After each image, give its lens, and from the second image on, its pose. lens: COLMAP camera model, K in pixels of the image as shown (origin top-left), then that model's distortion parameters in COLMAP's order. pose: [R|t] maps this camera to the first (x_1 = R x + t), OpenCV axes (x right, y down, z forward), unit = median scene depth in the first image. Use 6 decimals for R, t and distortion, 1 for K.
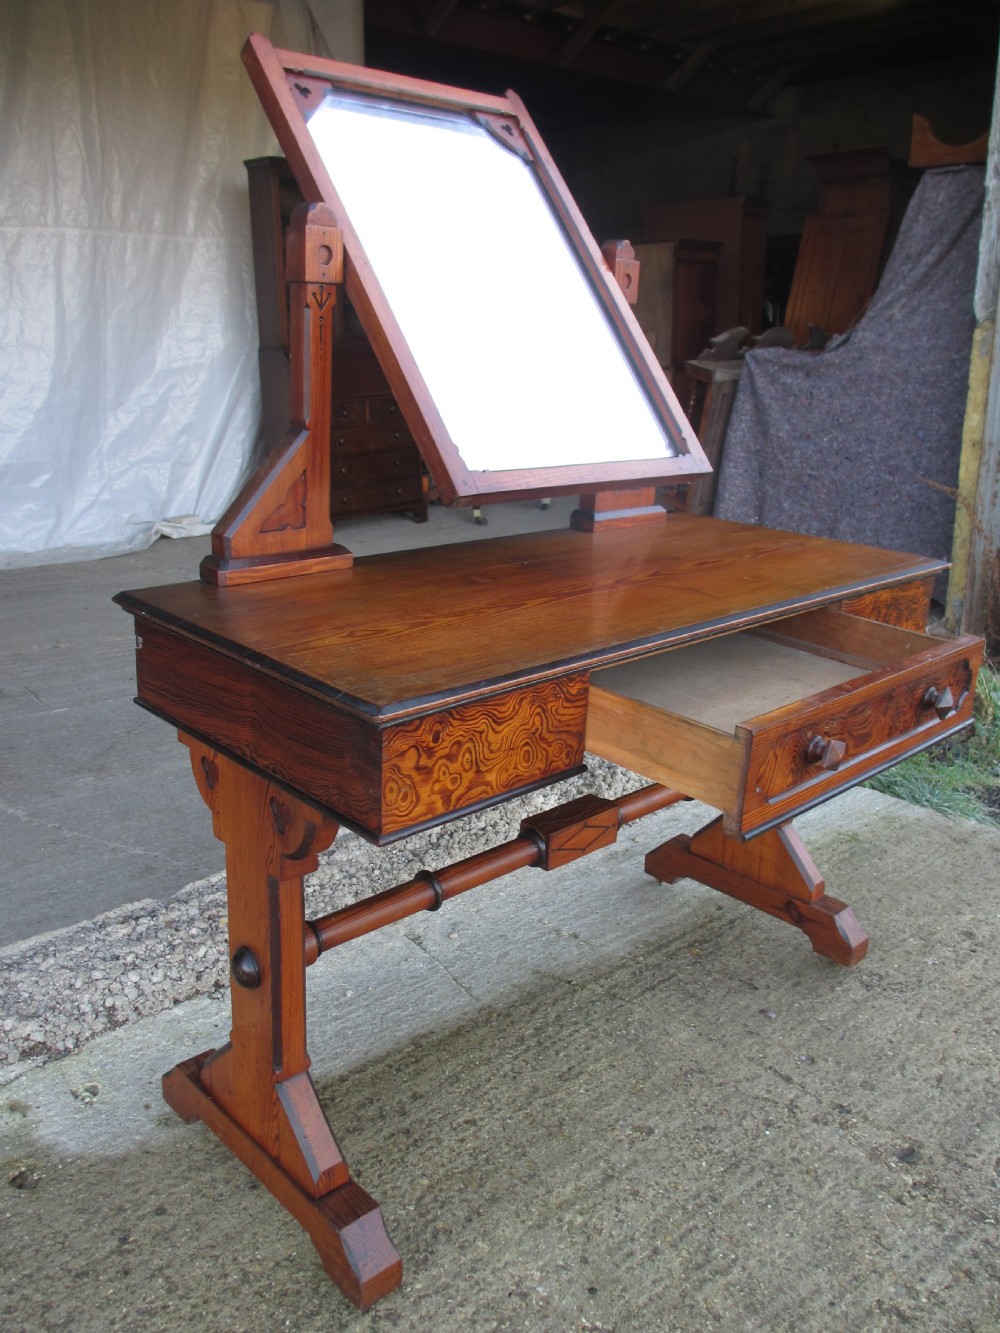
lens RADIAL K [[1140.2, 0, 495.8], [0, 1140.2, 623.8], [0, 0, 1]] dist [-0.039084, 0.014209]
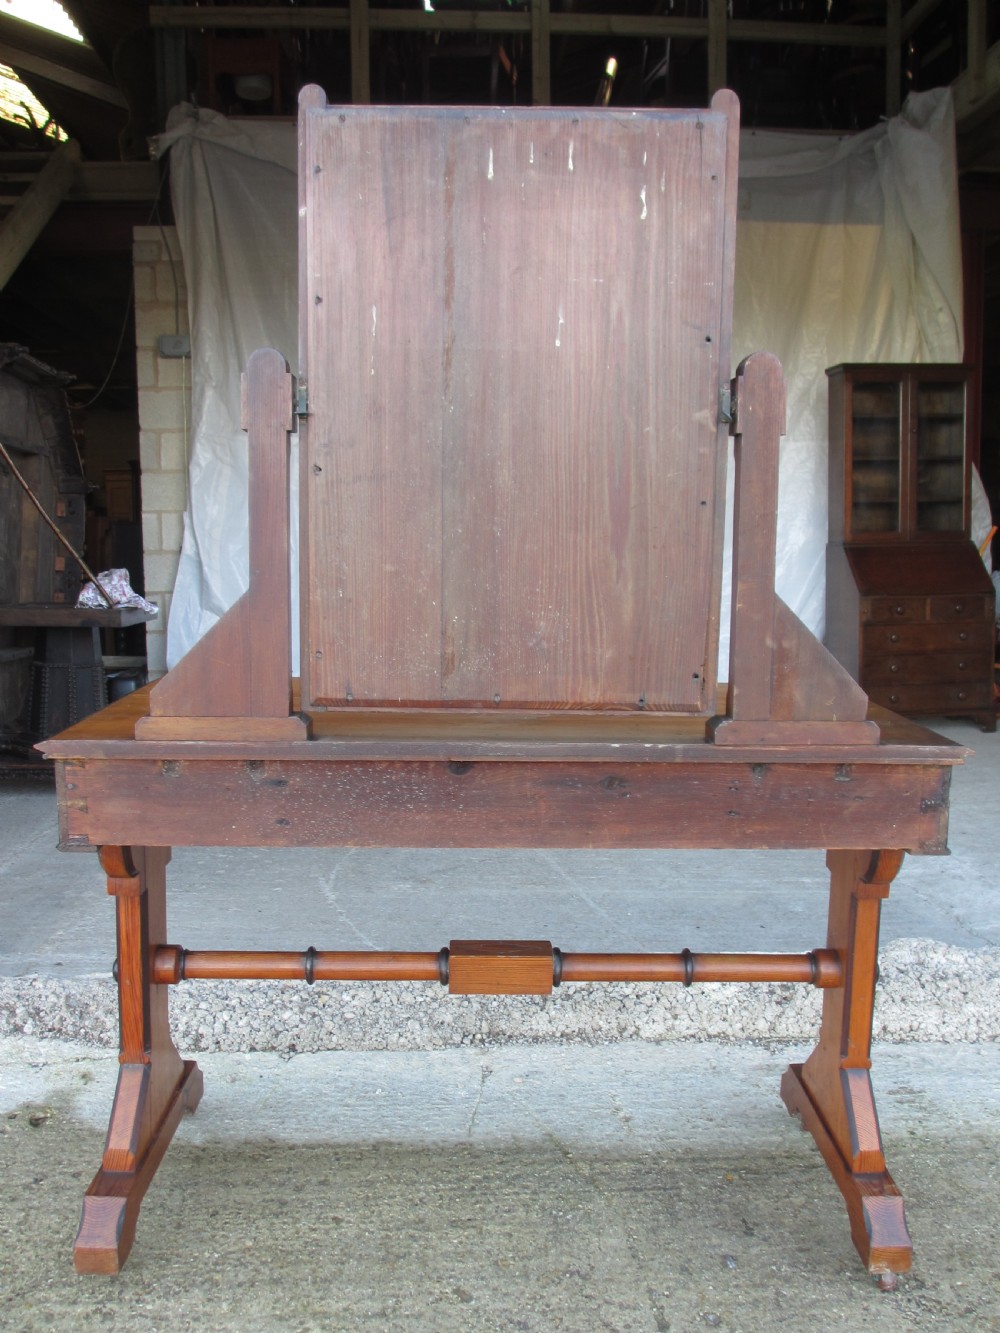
lens RADIAL K [[1129.6, 0, 499.0], [0, 1129.6, 638.0], [0, 0, 1]] dist [-0.043077, 0.011414]
pose [[0.783856, 0.048628, -0.619035, 0.593704], [-0.153539, 0.981150, -0.117345, 0.013359], [0.601661, 0.187027, 0.776547, 0.168079]]
